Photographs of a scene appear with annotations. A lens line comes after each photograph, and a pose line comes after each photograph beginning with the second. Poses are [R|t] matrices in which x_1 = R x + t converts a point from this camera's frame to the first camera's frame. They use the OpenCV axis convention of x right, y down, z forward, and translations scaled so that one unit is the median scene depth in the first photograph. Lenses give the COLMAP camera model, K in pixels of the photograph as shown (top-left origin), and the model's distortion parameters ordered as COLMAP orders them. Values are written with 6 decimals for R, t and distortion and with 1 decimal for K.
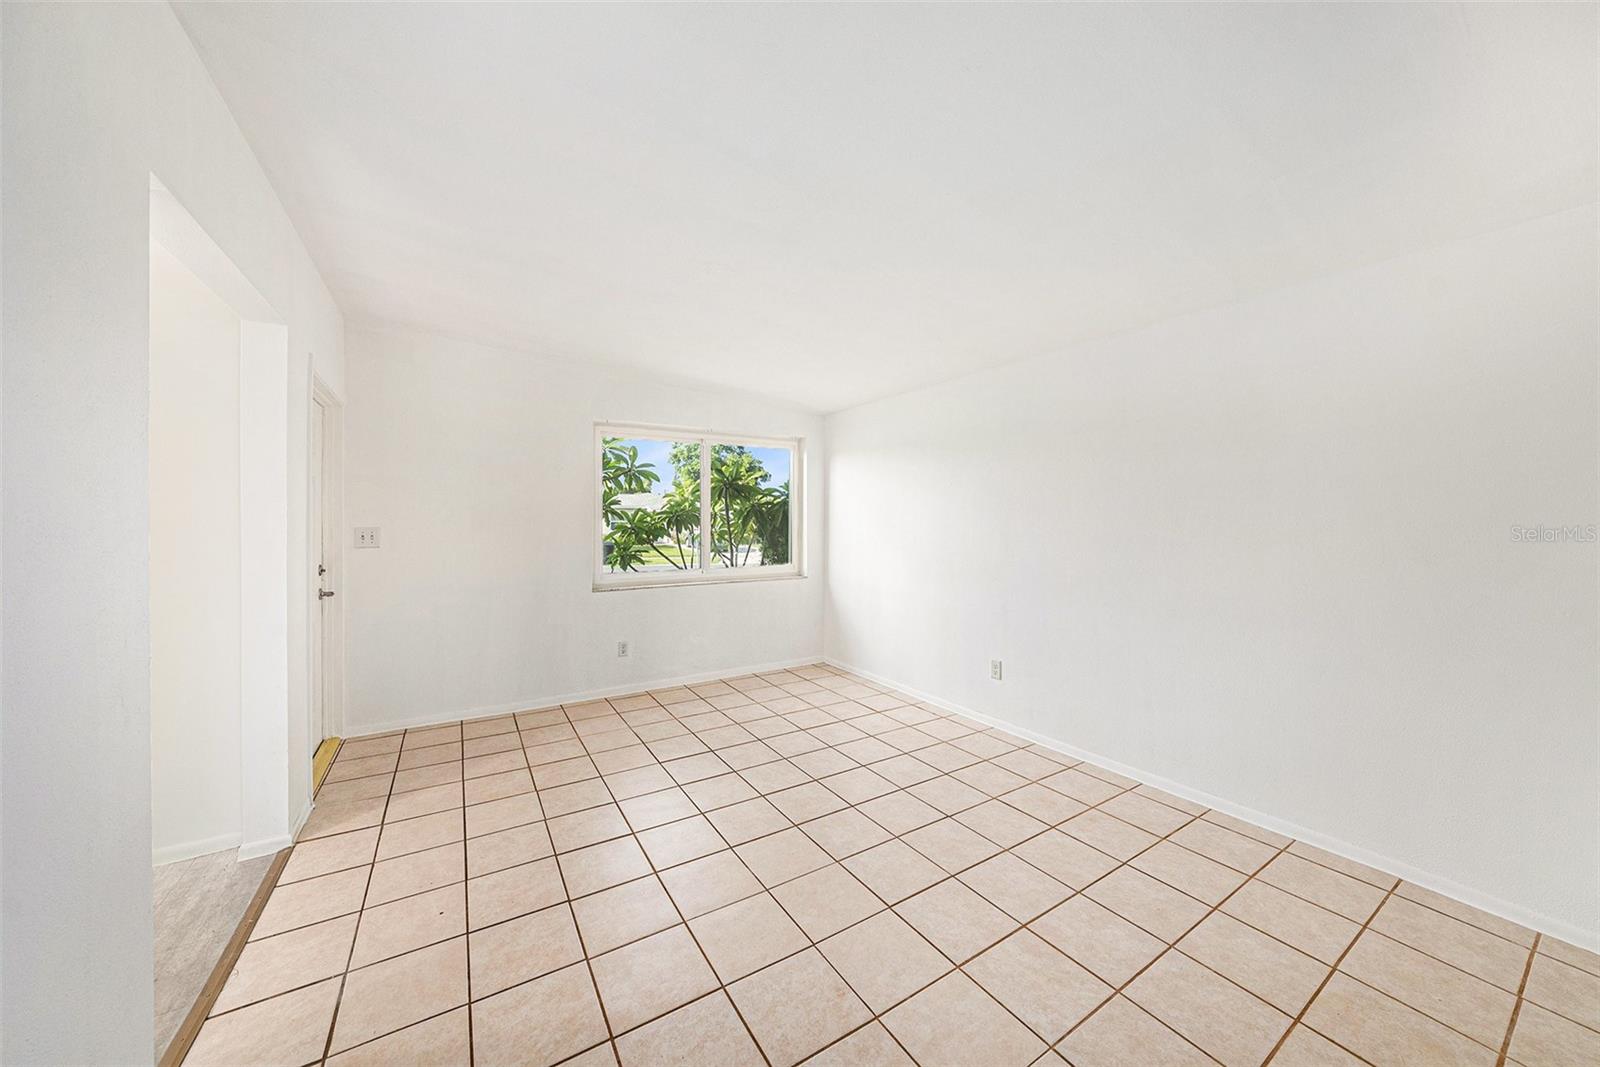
lens RADIAL K [[570.6, 0, 806.0], [0, 570.6, 526.1], [0, 0, 1]] dist [-0.007216, 0.002495]
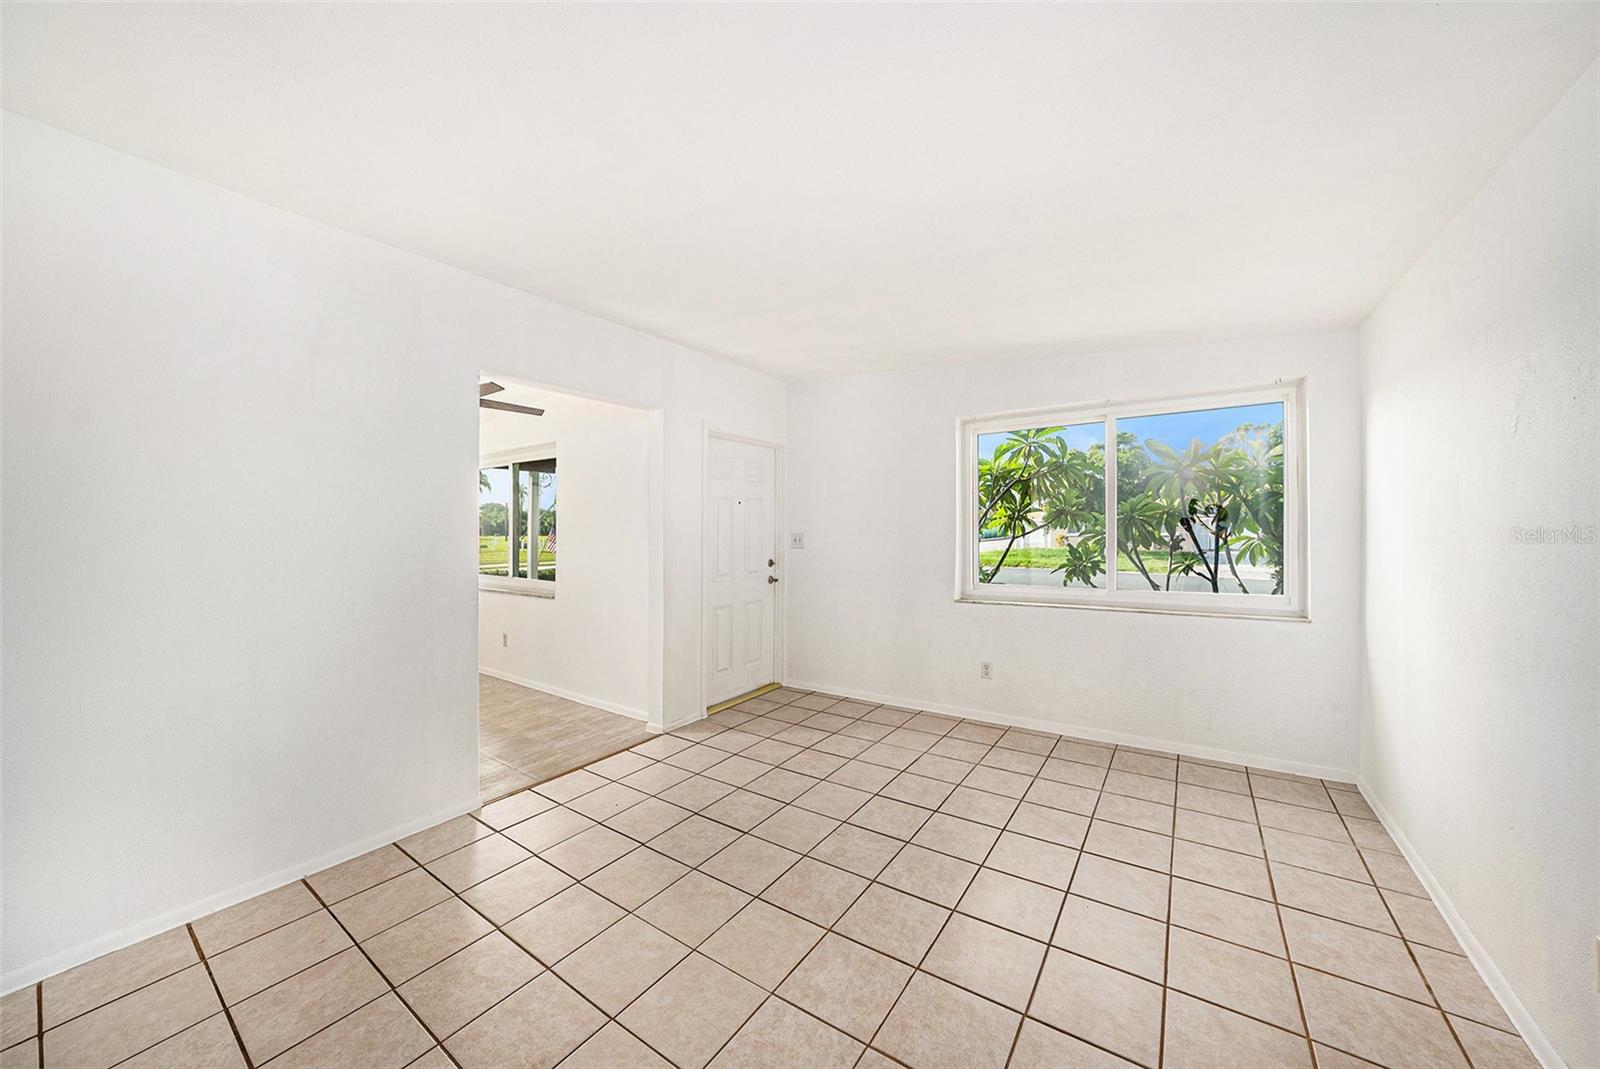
lens RADIAL K [[570.6, 0, 808.6], [0, 570.6, 536.5], [0, 0, 1]] dist [-0.007216, 0.002495]
pose [[0.410063, 0.006319, -0.912035, 0.442442], [0.000600, 0.999974, 0.007198, 0.000814], [0.912057, -0.003499, 0.410049, 0.452843]]
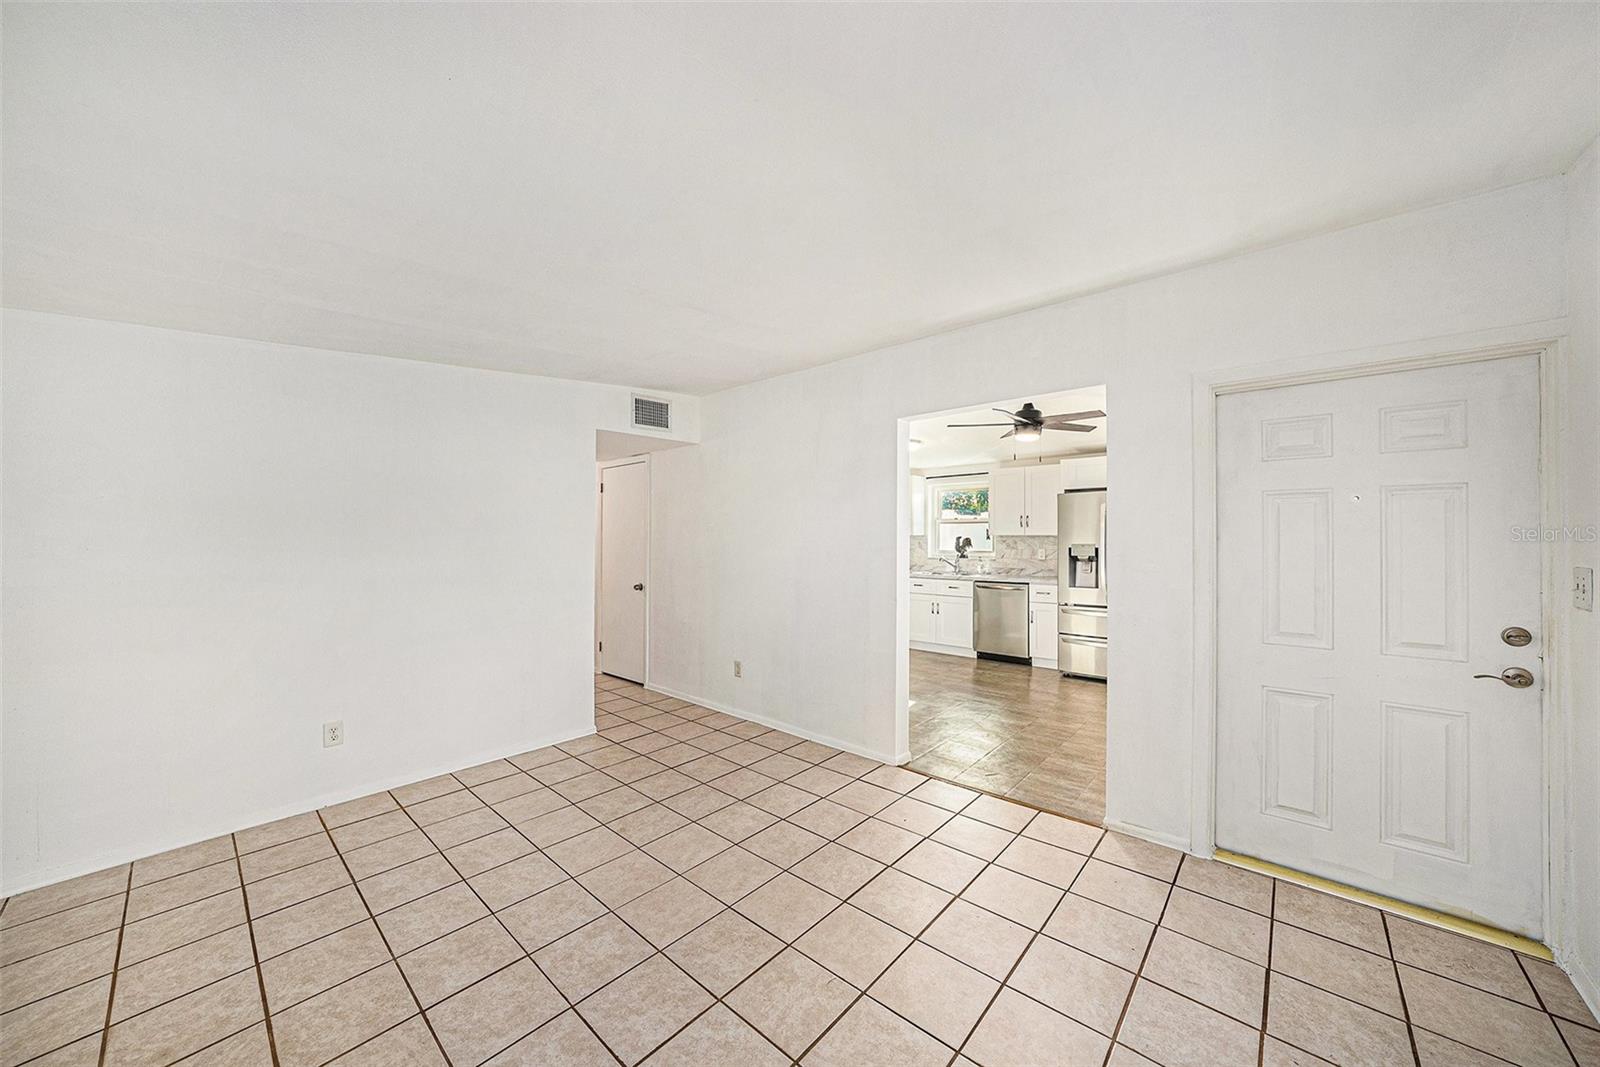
lens RADIAL K [[570.6, 0, 806.4], [0, 570.6, 530.8], [0, 0, 1]] dist [-0.007216, 0.002495]
pose [[-0.959653, 0.004463, -0.281152, 0.002308], [0.004775, 0.999989, -0.000423, -0.030388], [0.281147, -0.001748, -0.959663, 1.222971]]
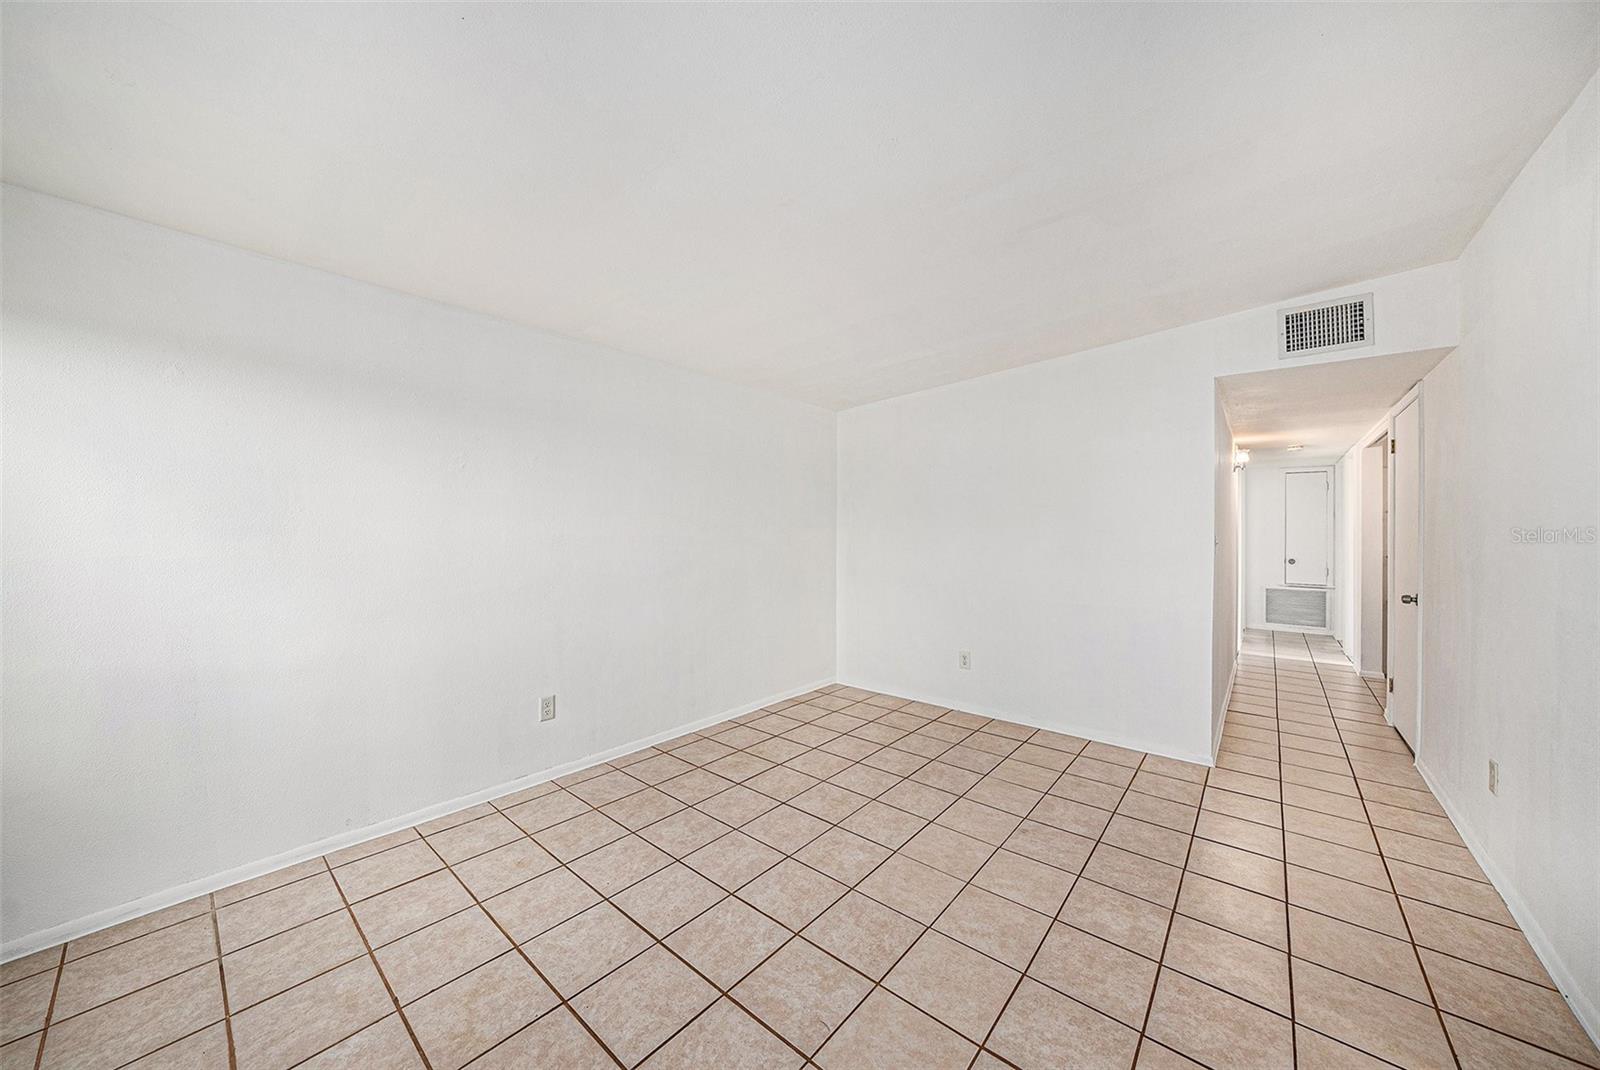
lens RADIAL K [[570.6, 0, 800.4], [0, 570.6, 510.7], [0, 0, 1]] dist [-0.007216, 0.002495]
pose [[-0.307652, 0.031539, 0.950976, -0.550256], [0.002264, 0.999472, -0.032415, -0.000648], [-0.951496, -0.007819, -0.307561, 0.905130]]
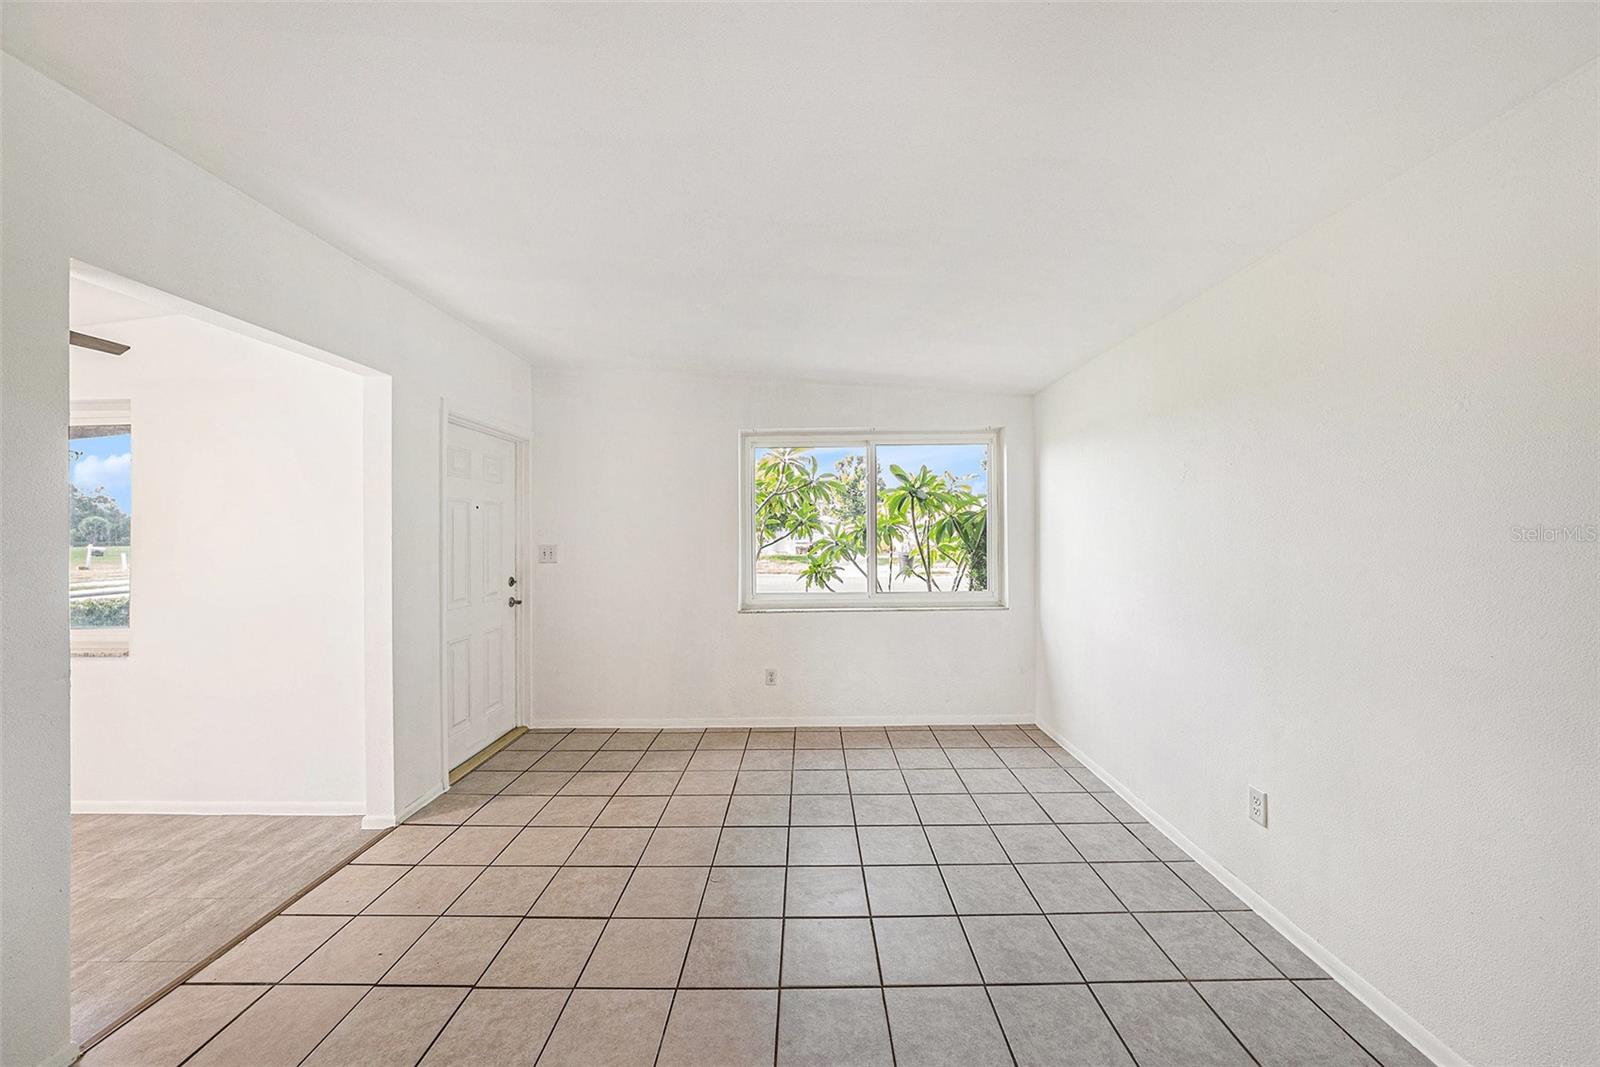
lens RADIAL K [[570.6, 0, 802.0], [0, 570.6, 540.2], [0, 0, 1]] dist [-0.007216, 0.002495]
pose [[0.846495, -0.000368, -0.532396, 0.248201], [0.002622, 0.999991, 0.003477, -0.009315], [0.532390, -0.004339, 0.846488, 0.296205]]
